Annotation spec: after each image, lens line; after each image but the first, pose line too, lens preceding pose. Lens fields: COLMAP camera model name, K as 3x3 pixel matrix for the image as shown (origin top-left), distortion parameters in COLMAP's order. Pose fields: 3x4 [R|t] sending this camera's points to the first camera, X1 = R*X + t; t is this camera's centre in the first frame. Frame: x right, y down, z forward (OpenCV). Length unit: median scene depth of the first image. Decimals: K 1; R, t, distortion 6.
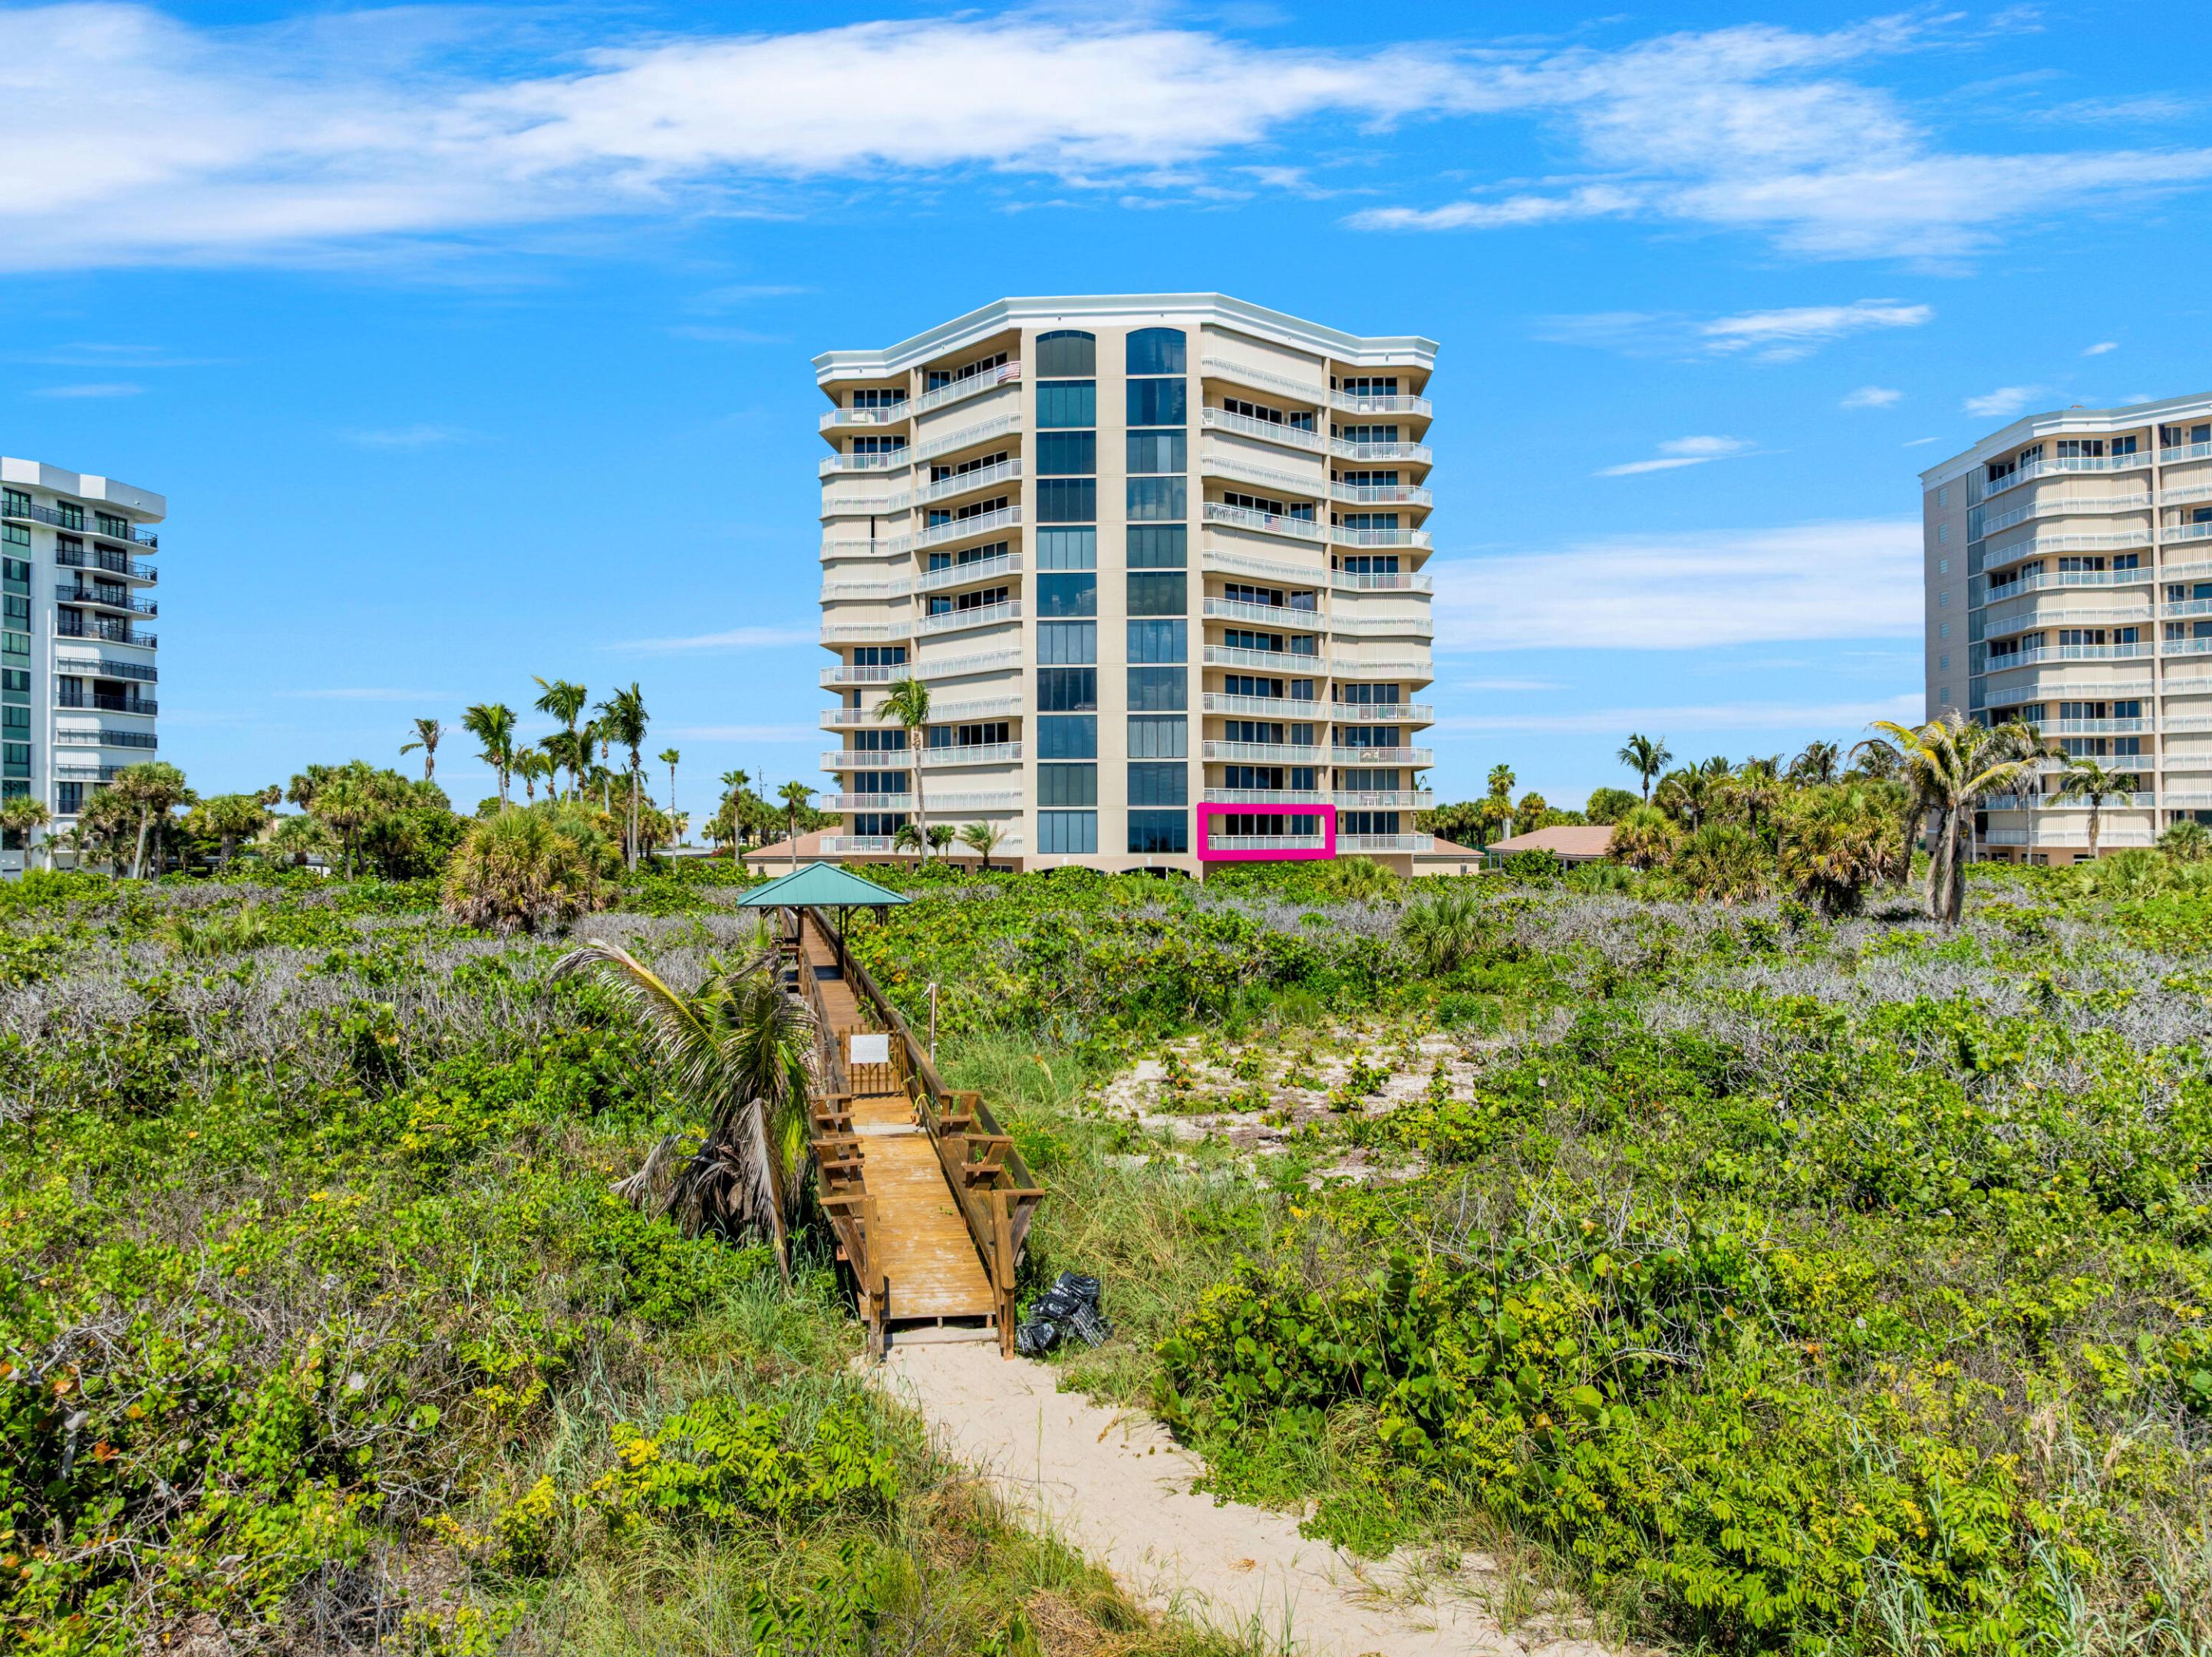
lens RADIAL K [[1567.7, 0, 1083.2], [0, 1567.7, 823.9], [0, 0, 1]] dist [-0.041277, 0.009694]
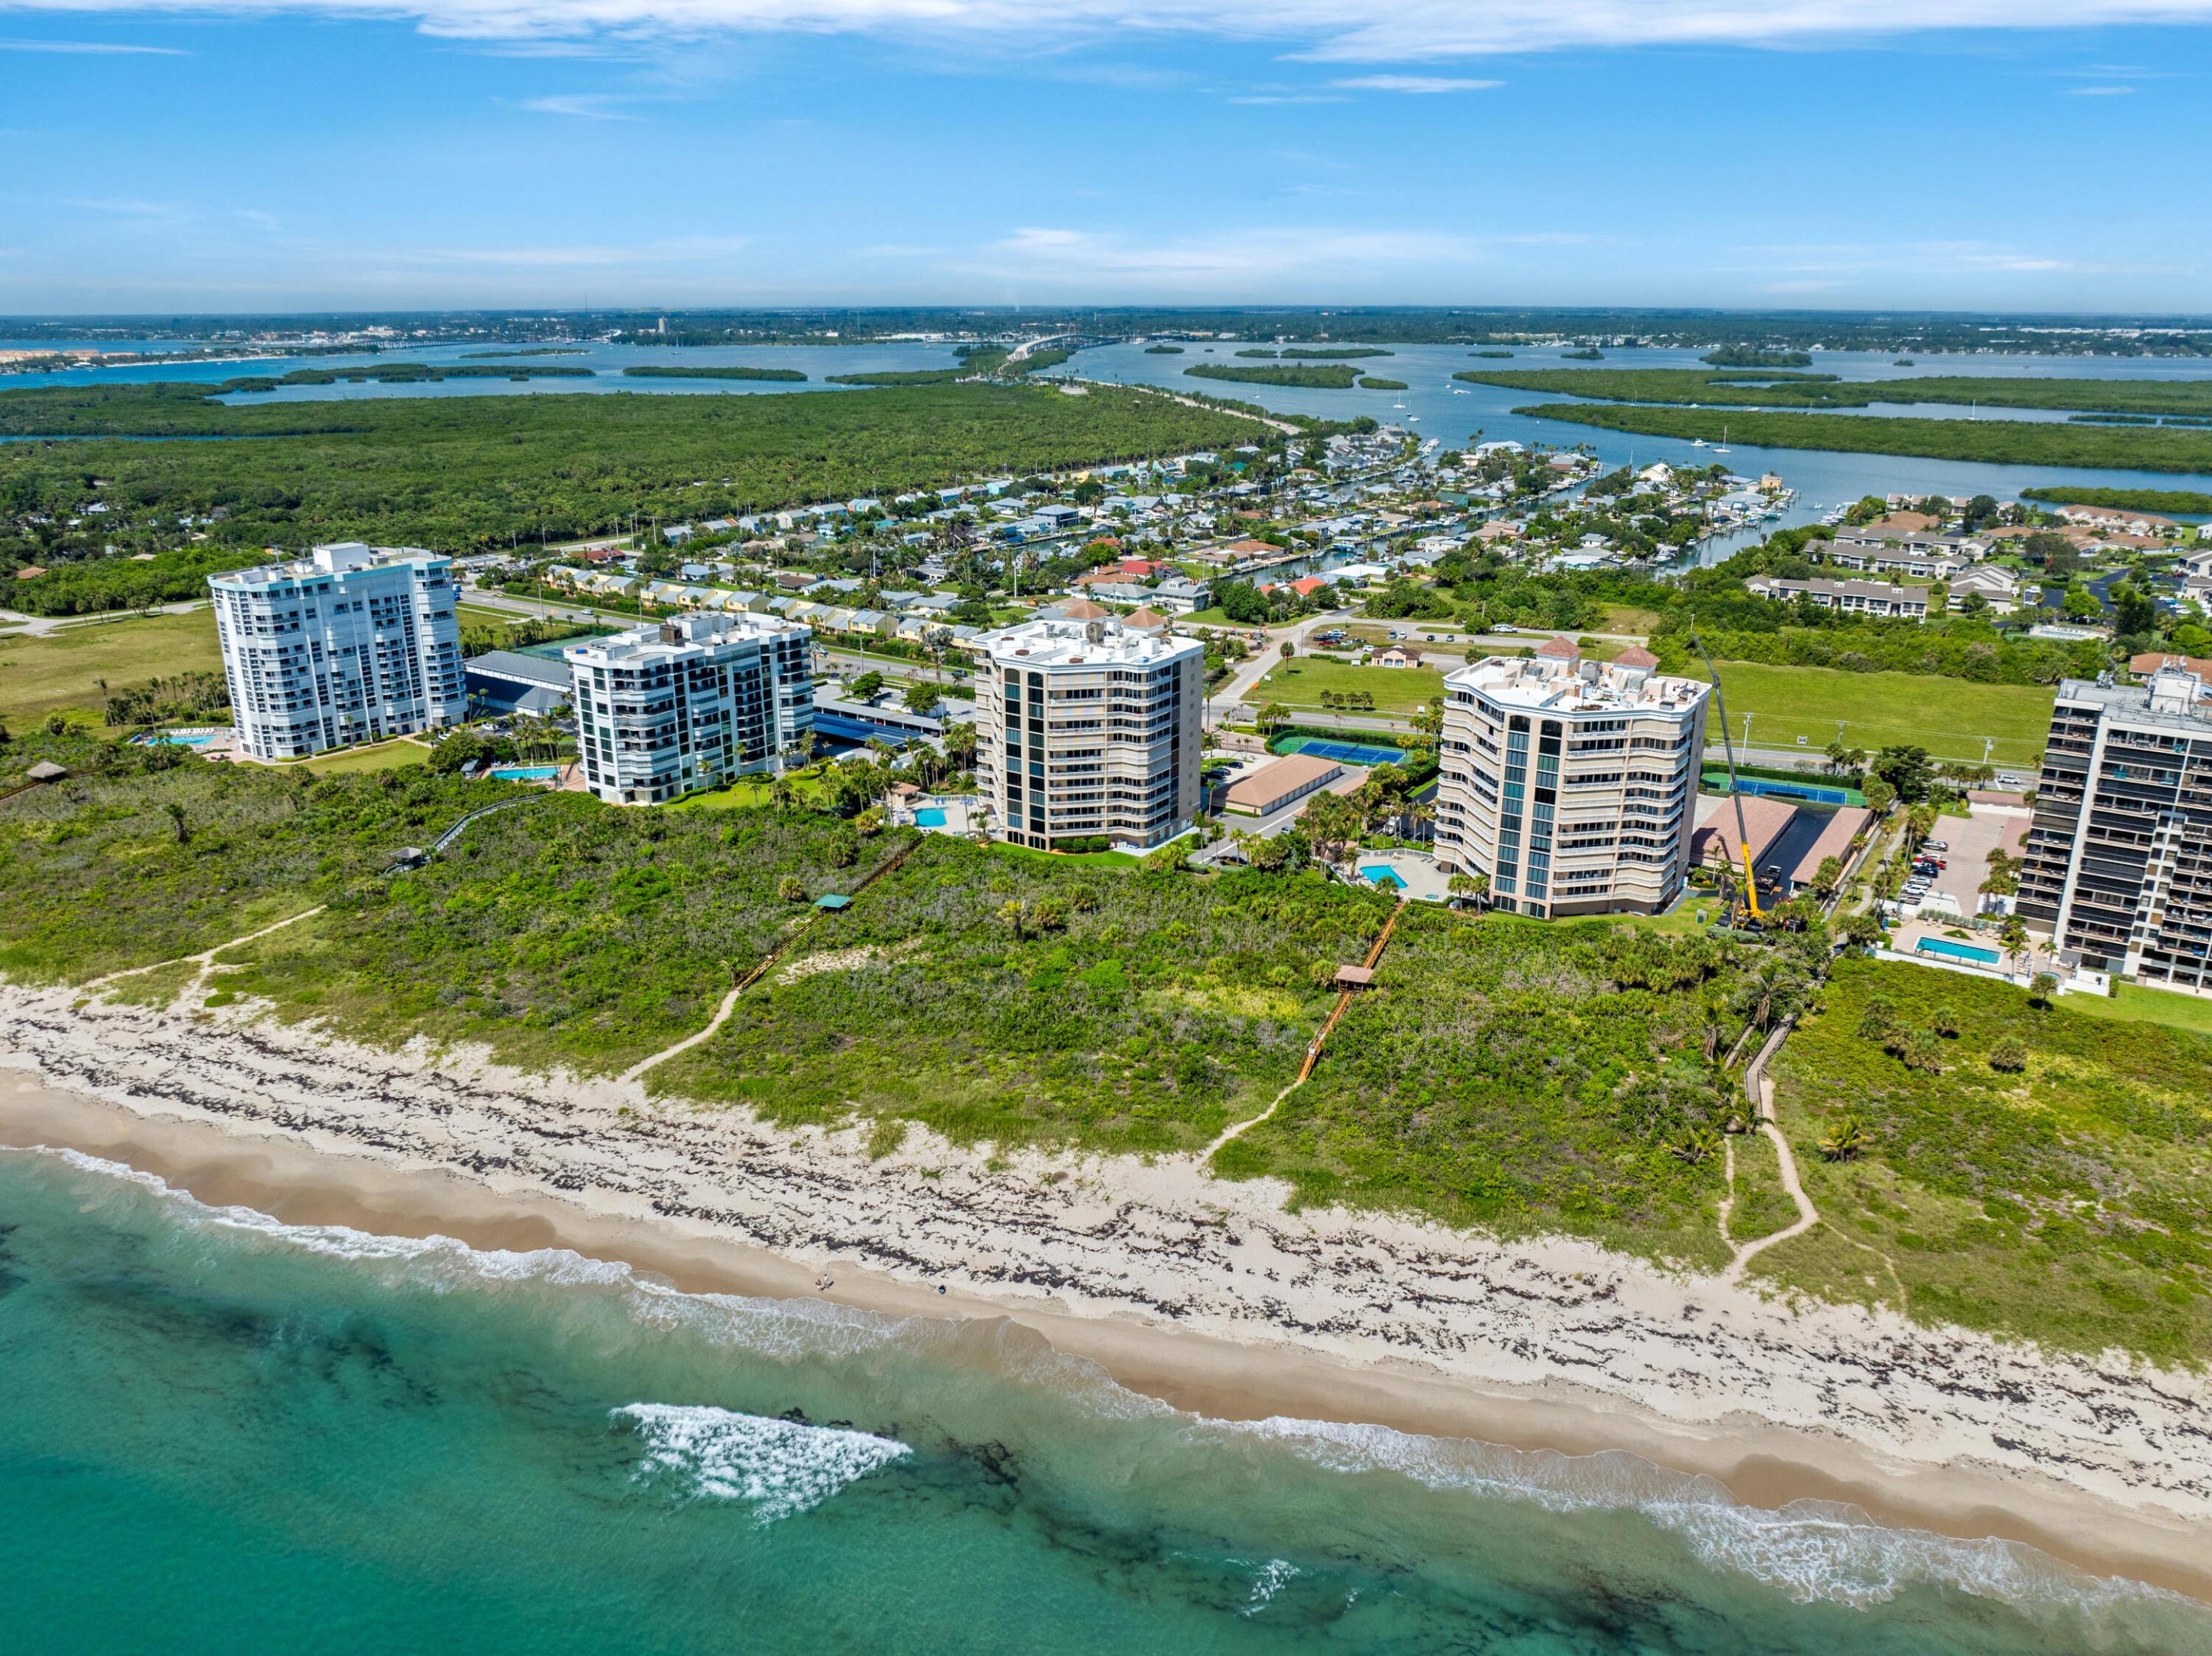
lens RADIAL K [[1575.3, 0, 1106.0], [0, 1575.3, 828.0], [0, 0, 1]] dist [-0.034491, -0.012424]
pose [[0.866736, 0.166897, -0.470015, 1.669321], [-0.014963, 0.950630, 0.309966, -0.983495], [0.498542, -0.261626, 0.826443, -1.577200]]
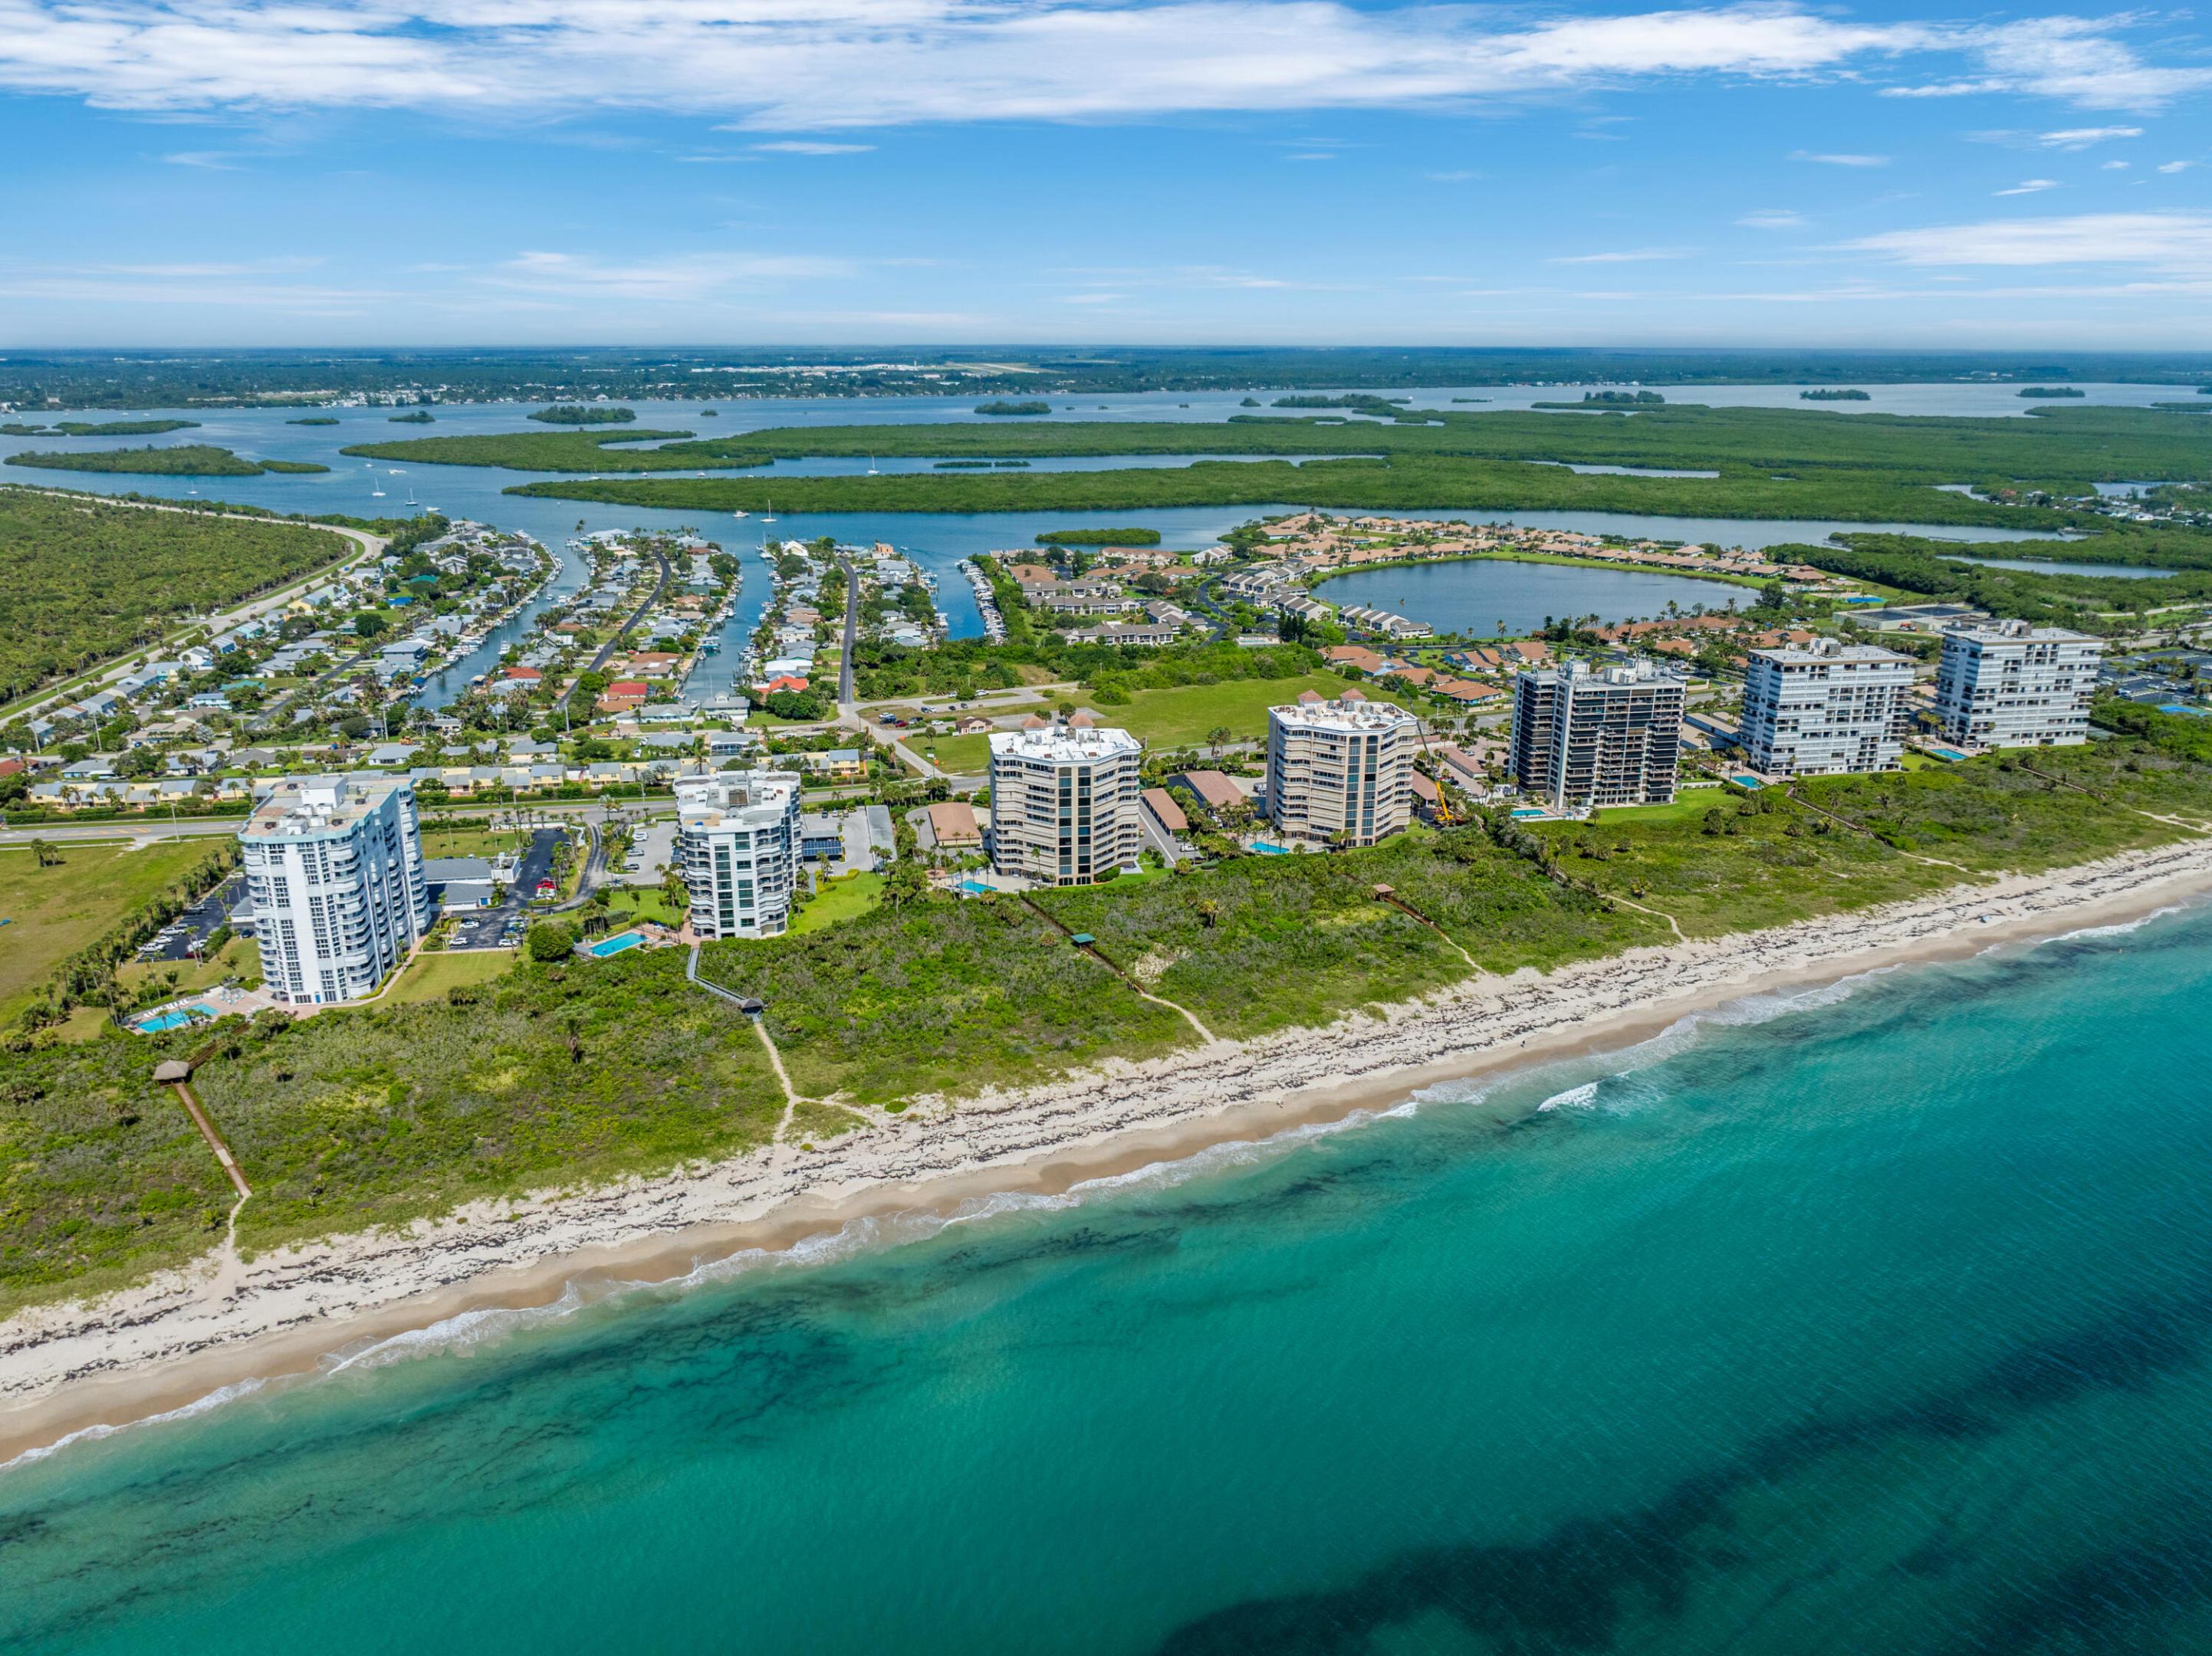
lens RADIAL K [[1575.3, 0, 1106.0], [0, 1575.3, 828.0], [0, 0, 1]] dist [-0.034491, -0.012424]
pose [[0.965937, -0.066190, 0.250170, -1.058622], [-0.007282, 0.959400, 0.281954, -1.440236], [-0.258676, -0.274171, 0.926238, -3.346685]]
